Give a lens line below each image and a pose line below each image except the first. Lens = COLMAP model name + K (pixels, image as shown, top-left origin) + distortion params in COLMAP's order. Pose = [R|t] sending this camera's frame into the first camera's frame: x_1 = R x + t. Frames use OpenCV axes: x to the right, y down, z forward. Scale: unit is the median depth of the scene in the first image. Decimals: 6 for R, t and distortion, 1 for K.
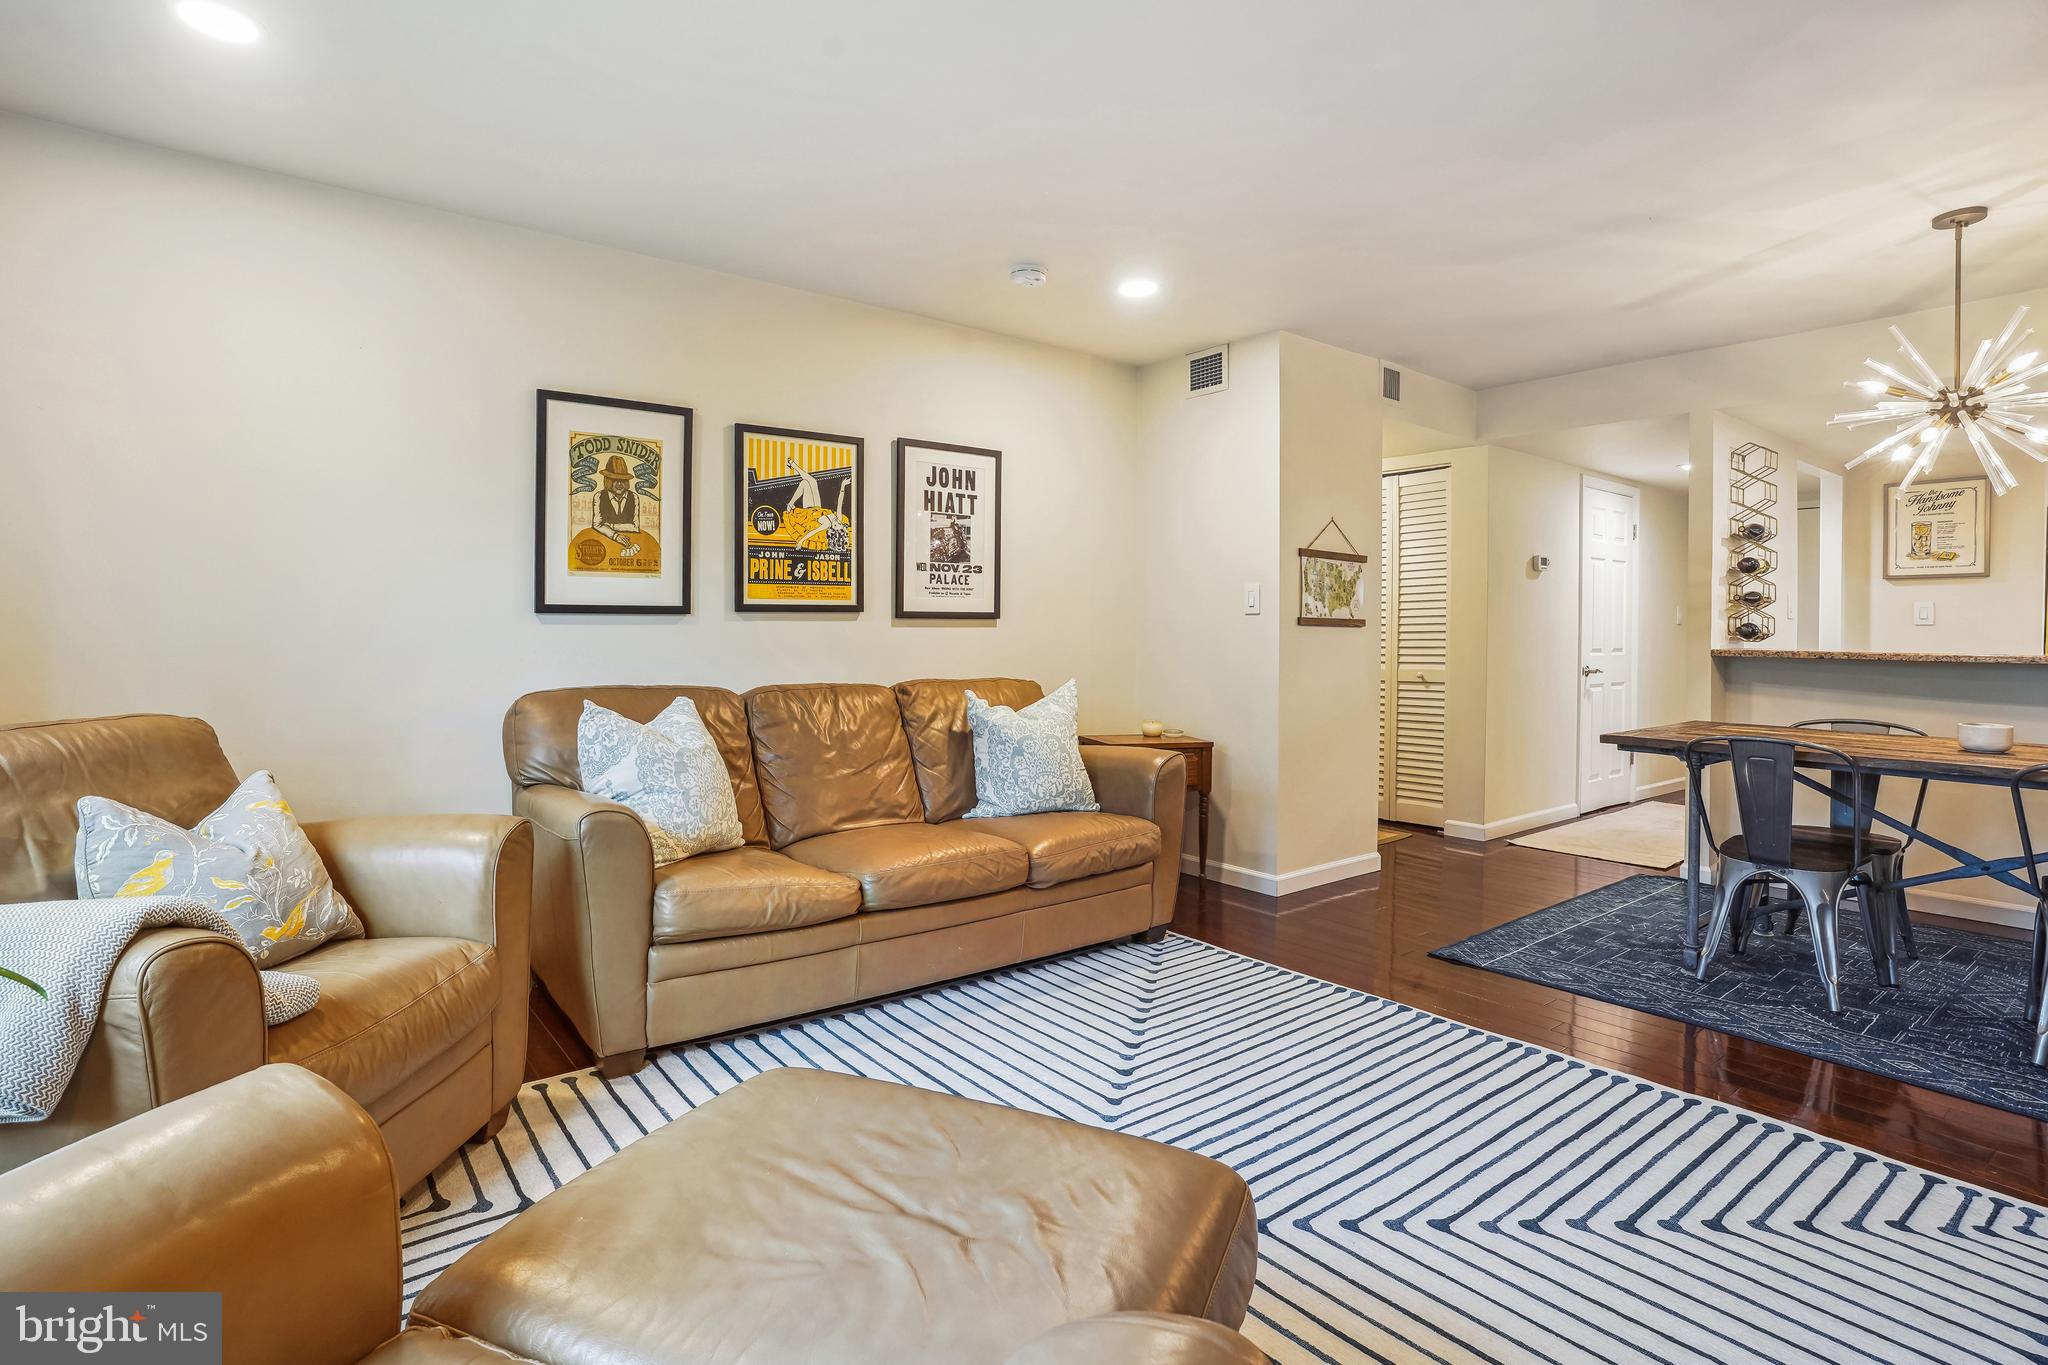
lens RADIAL K [[1028.0, 0, 987.0], [0, 1028.0, 637.5], [0, 0, 1]] dist [-0.076912, 0.037265]
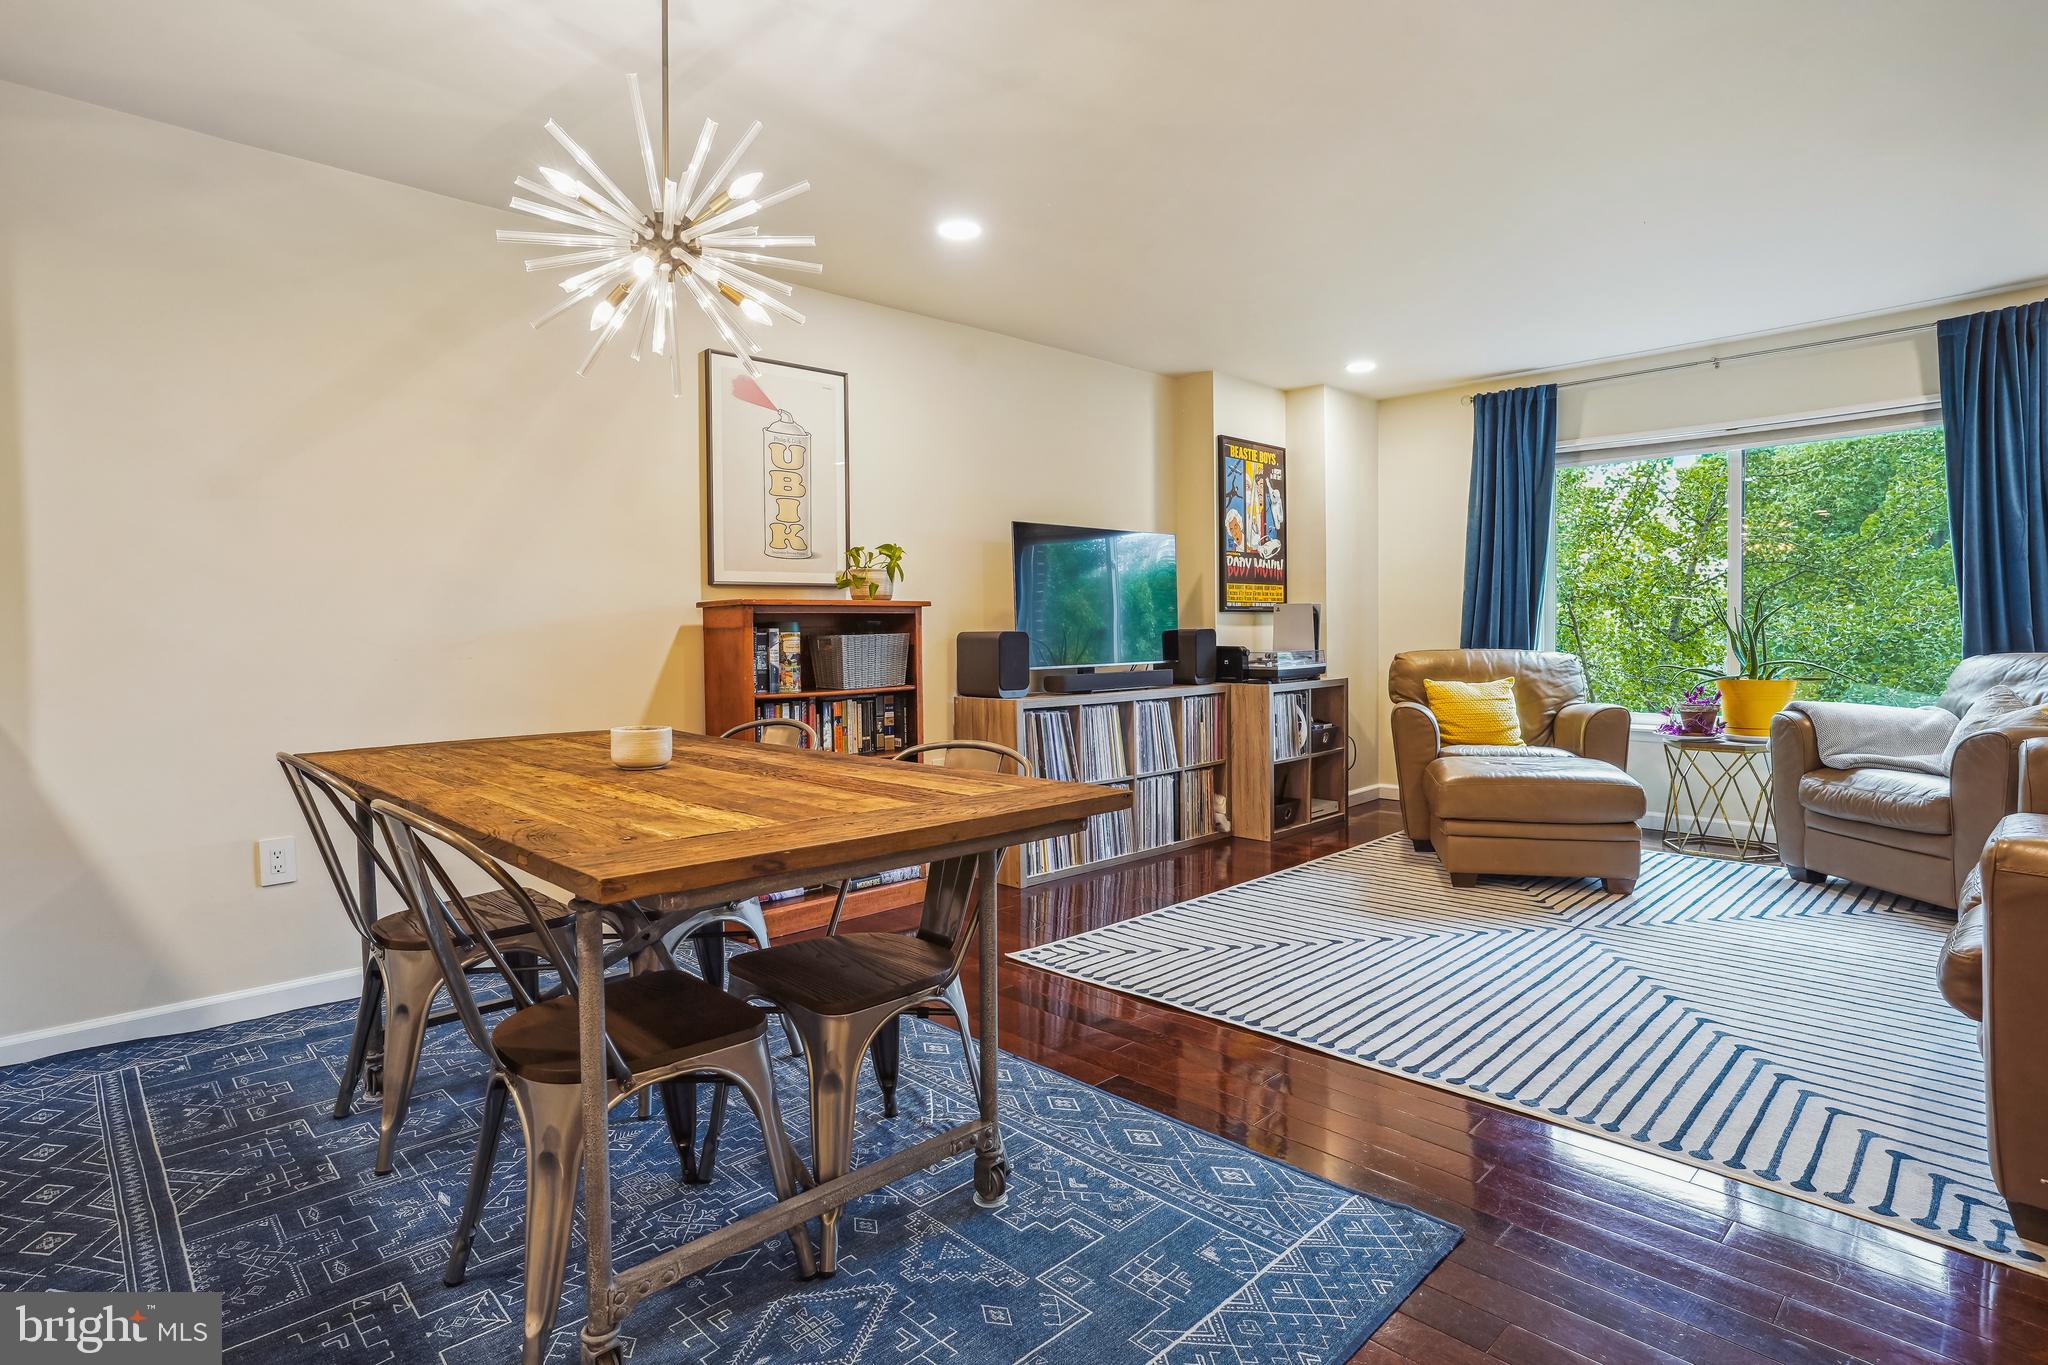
lens RADIAL K [[1053.7, 0, 1010.2], [0, 1053.7, 659.6], [0, 0, 1]] dist [-0.062329, 0.044300]
pose [[-0.992370, 0.005393, -0.123176, 0.639342], [0.001026, 0.999370, 0.035484, 0.013028], [0.123289, 0.035087, -0.991750, 1.303143]]
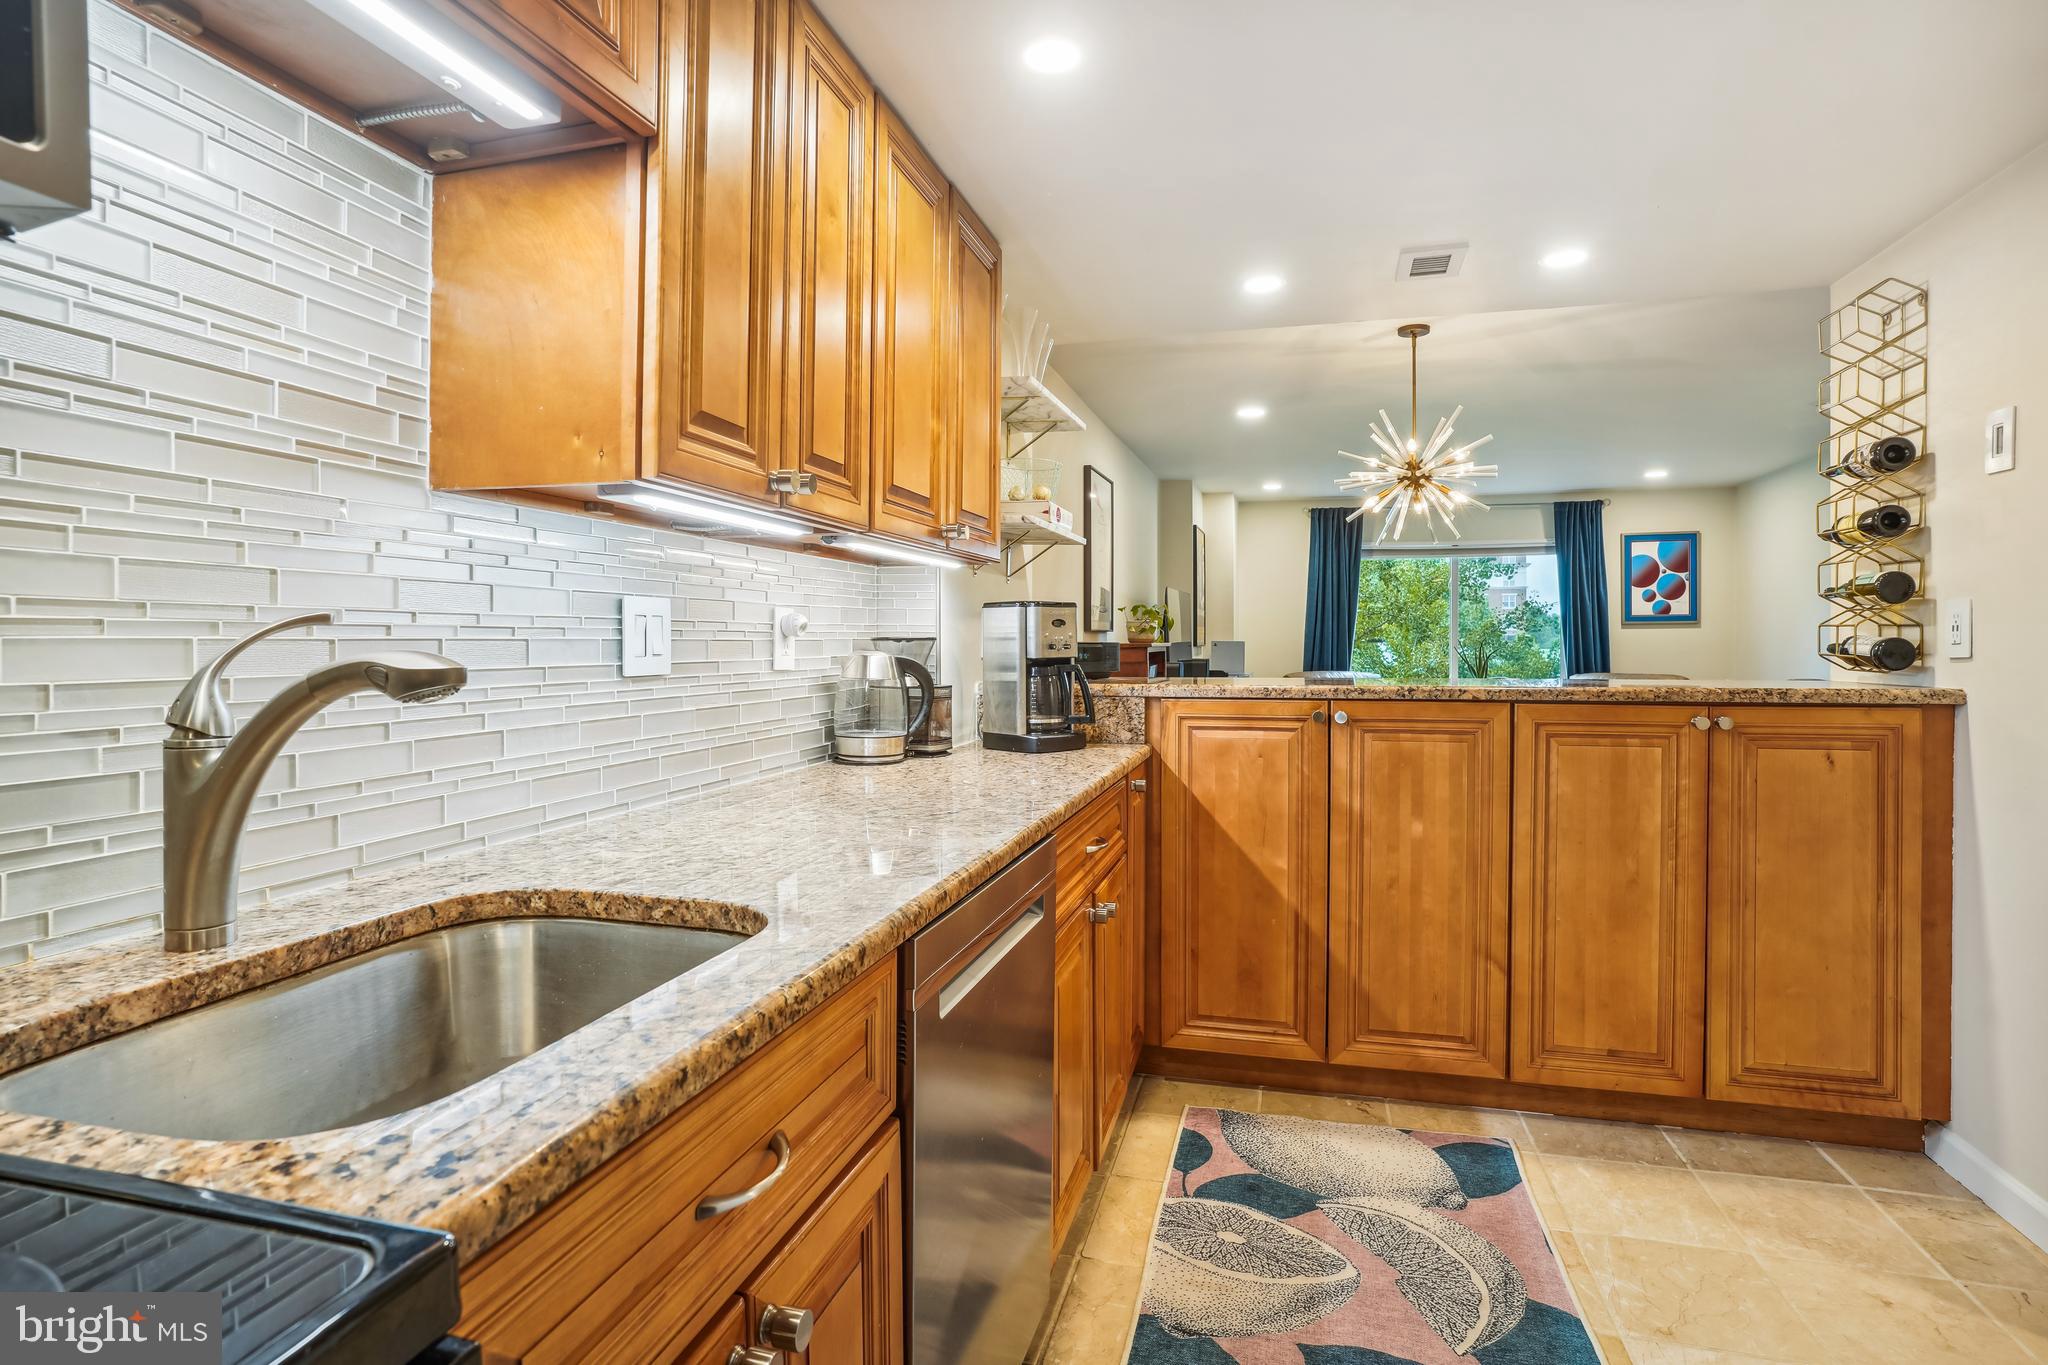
lens RADIAL K [[1025.0, 0, 1003.4], [0, 1025.0, 681.8], [0, 0, 1]] dist [-0.077650, 0.041083]
pose [[-0.805828, 0.016725, -0.591913, 1.668842], [-0.007681, 0.999222, 0.038691, -0.007112], [0.592100, 0.035725, -0.805072, 1.327940]]
